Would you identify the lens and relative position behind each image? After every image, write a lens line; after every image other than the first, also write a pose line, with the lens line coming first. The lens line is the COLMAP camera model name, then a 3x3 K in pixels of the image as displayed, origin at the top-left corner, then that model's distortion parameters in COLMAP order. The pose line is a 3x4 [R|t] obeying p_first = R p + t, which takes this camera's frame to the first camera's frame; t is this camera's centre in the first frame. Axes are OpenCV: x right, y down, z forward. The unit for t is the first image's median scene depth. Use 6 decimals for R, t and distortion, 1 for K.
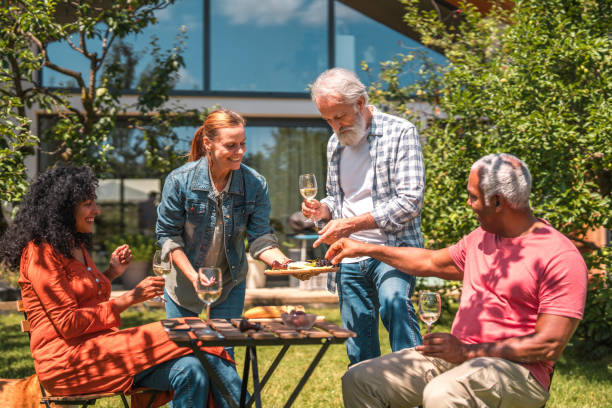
lens RADIAL K [[937.5, 0, 308.1], [0, 937.5, 180.4], [0, 0, 1]] dist [-0.008322, 0.829335]
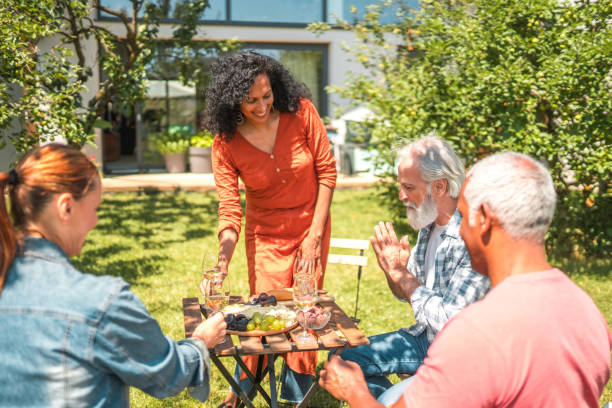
lens RADIAL K [[639.7, 0, 318.4], [0, 639.7, 199.7], [0, 0, 1]] dist [-0.016034, 0.017156]
pose [[0.999538, 0.009000, 0.029026, -0.009134], [-0.014626, 0.979716, 0.199857, -0.043126], [-0.026639, -0.200189, 0.979395, 0.117117]]
